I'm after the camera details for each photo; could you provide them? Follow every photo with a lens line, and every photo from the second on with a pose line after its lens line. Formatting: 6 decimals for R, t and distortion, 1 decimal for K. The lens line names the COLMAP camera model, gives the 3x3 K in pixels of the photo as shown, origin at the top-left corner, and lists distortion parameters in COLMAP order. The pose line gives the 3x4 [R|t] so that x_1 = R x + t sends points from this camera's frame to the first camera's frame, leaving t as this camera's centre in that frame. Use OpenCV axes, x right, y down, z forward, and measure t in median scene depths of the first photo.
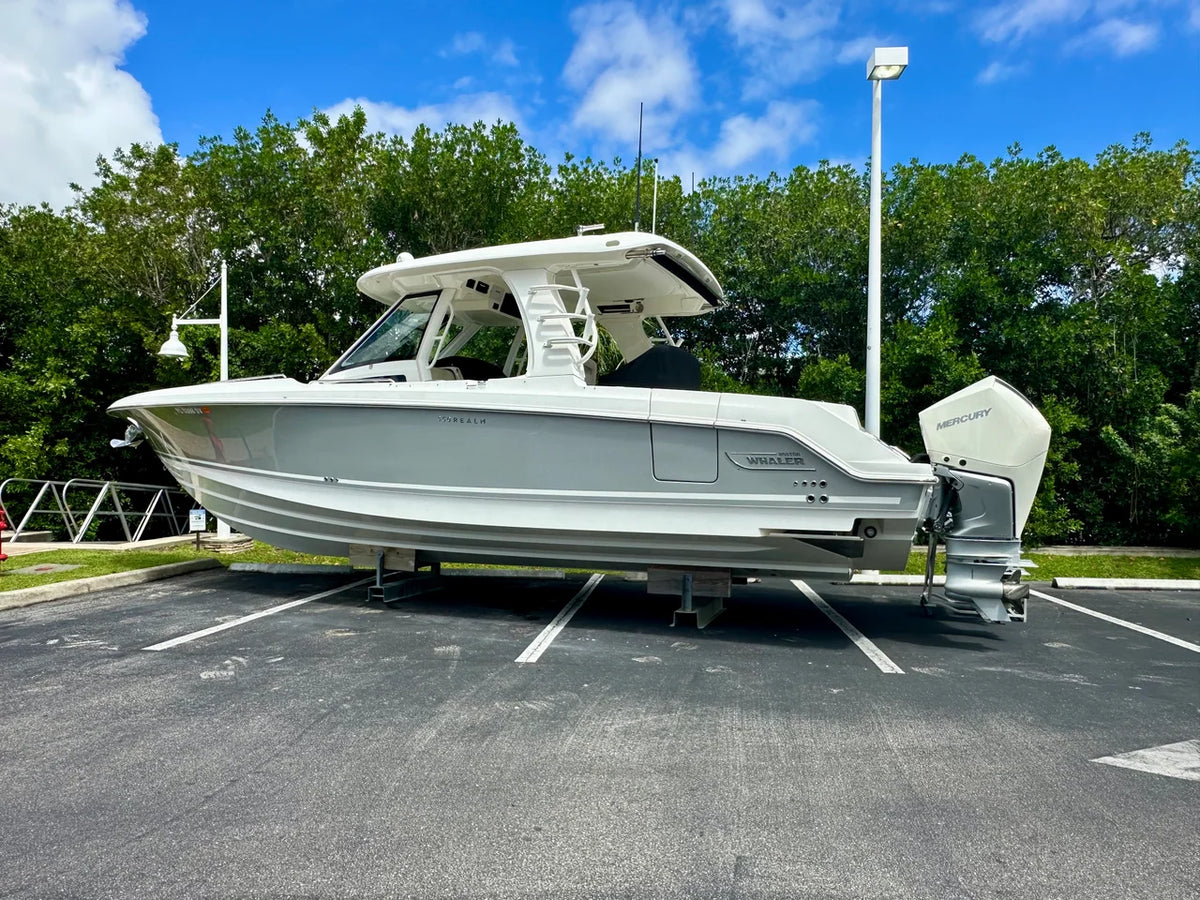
lens RADIAL K [[794.9, 0, 599.4], [0, 794.9, 444.8], [0, 0, 1]] dist [-0.004341, 0.000414]
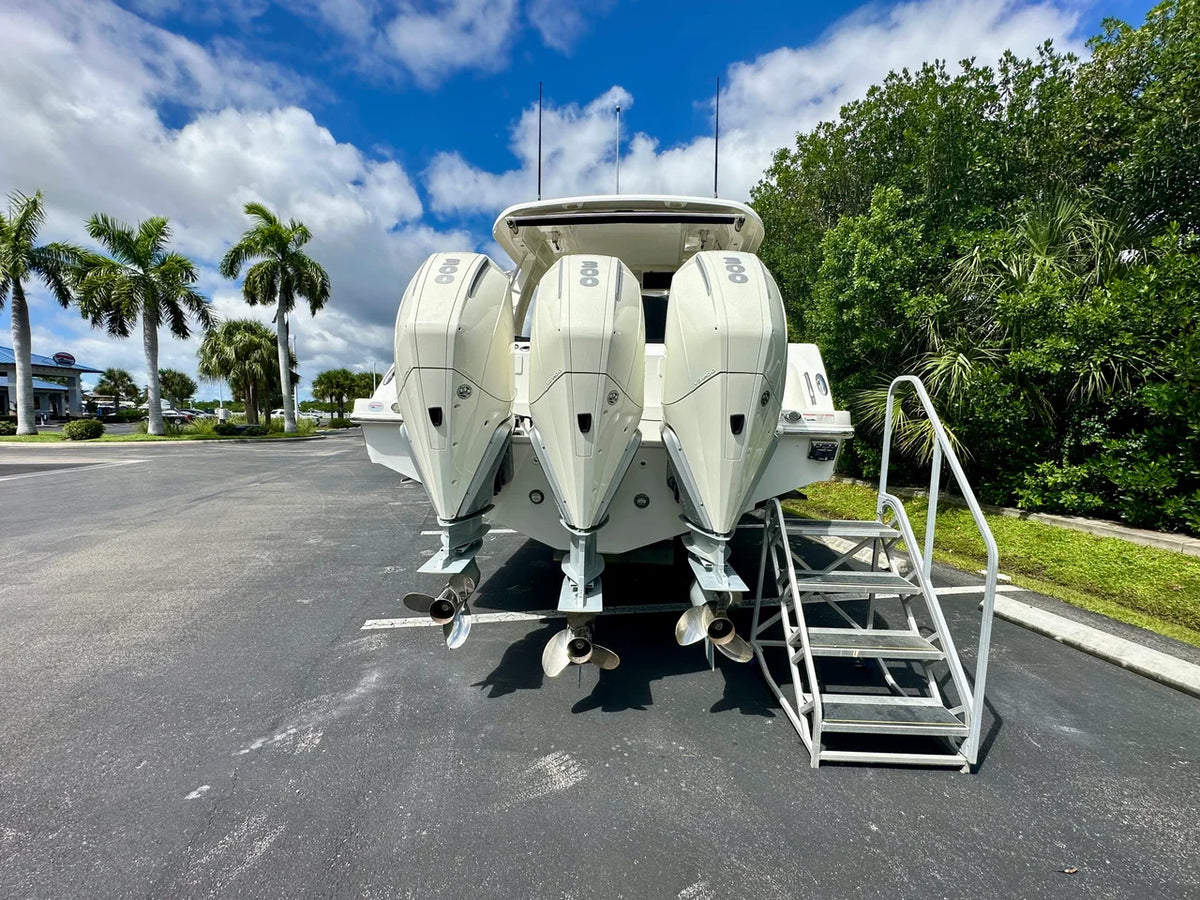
lens RADIAL K [[513.5, 0, 605.3], [0, 513.5, 443.0], [0, 0, 1]] dist [-0.002475, -0.005363]
pose [[0.298018, 0.052056, -0.953140, 0.778914], [0.011252, 0.998251, 0.058038, 0.033222], [0.954494, -0.028021, 0.296911, 0.841193]]
